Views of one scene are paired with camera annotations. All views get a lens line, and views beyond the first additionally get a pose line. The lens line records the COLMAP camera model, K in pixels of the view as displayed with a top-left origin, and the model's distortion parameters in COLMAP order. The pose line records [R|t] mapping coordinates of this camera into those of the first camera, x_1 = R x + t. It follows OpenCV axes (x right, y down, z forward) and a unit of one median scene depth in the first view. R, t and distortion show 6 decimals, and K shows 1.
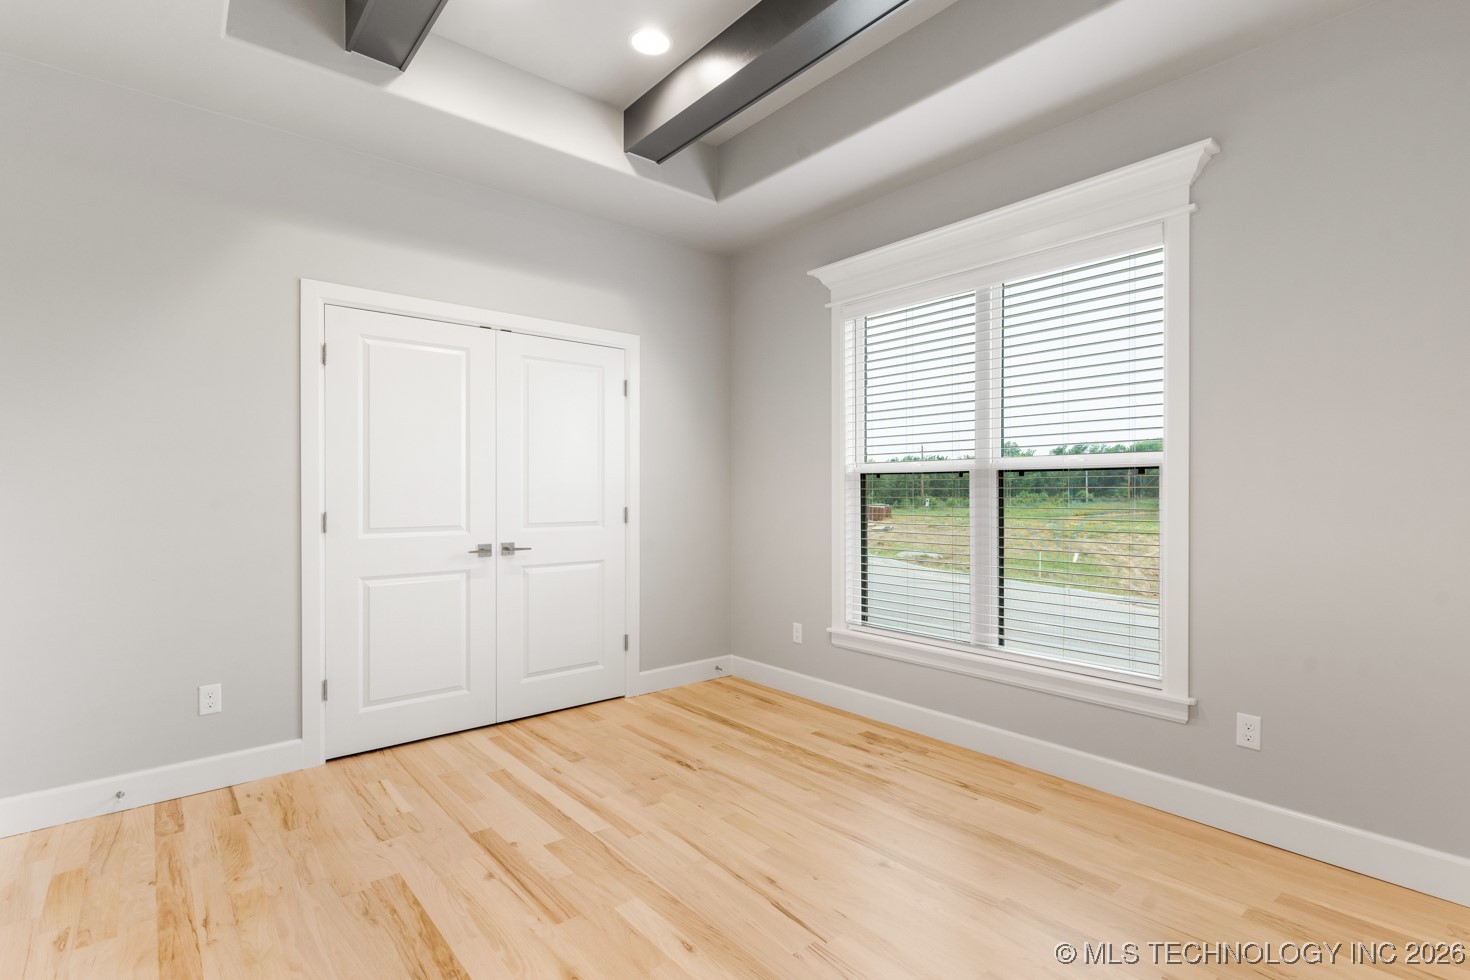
lens RADIAL K [[702.0, 0, 740.7], [0, 702.0, 504.6], [0, 0, 1]] dist [0.002012, -0.000201]
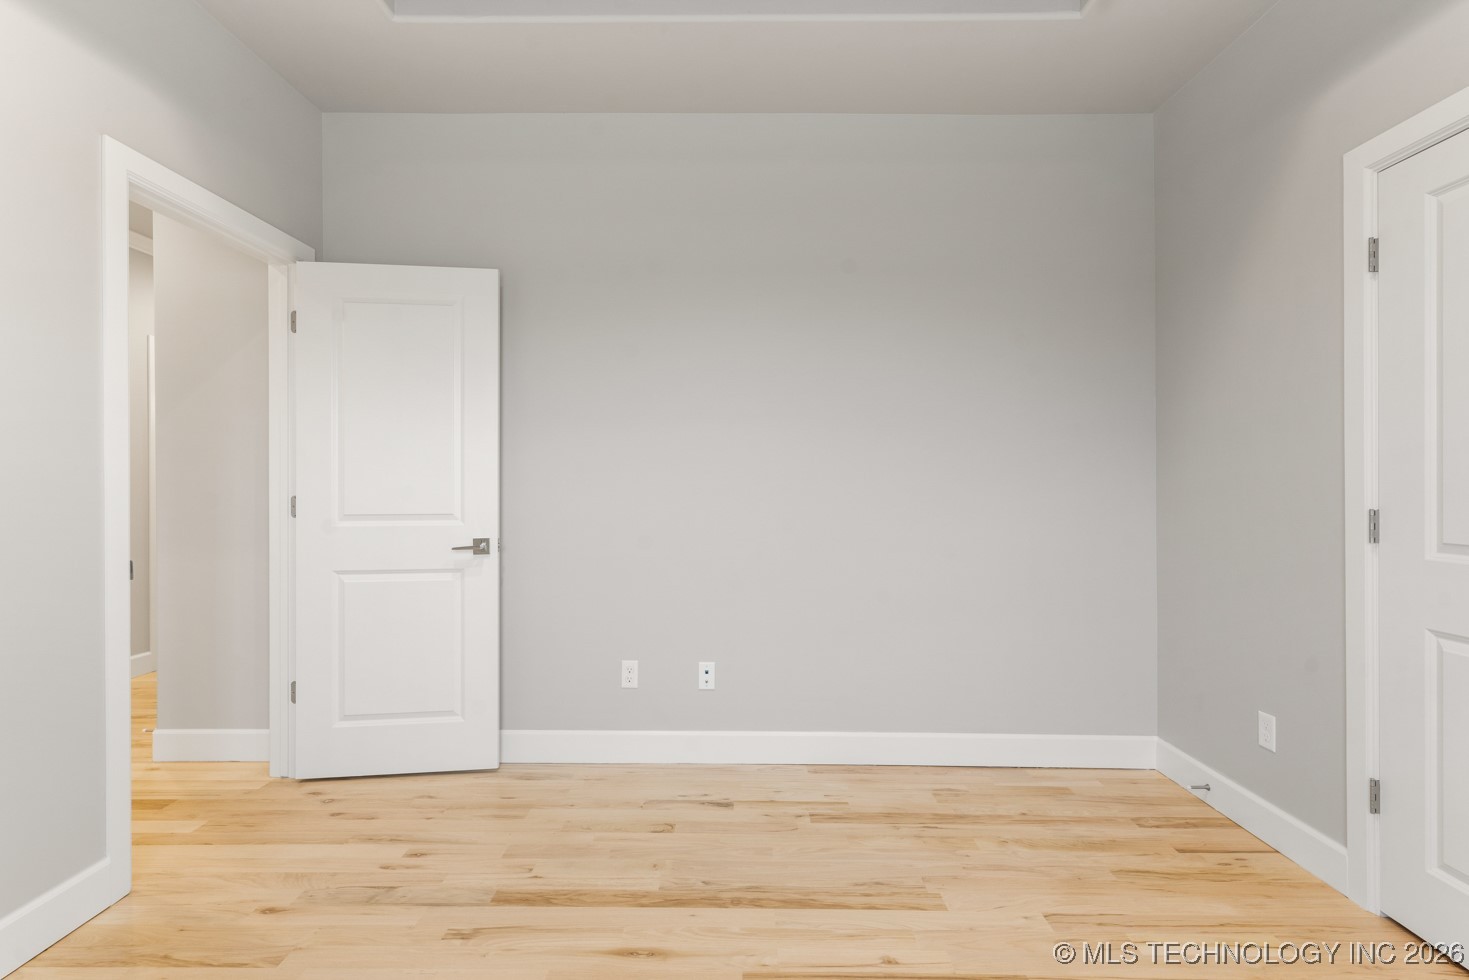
lens RADIAL K [[701.5, 0, 731.9], [0, 701.5, 489.6], [0, 0, 1]] dist [0.002012, -0.000201]
pose [[-0.665784, 0.006722, -0.746114, 0.346510], [-0.007342, 0.999852, 0.015560, -0.017726], [0.746108, 0.015838, -0.665636, 1.362077]]
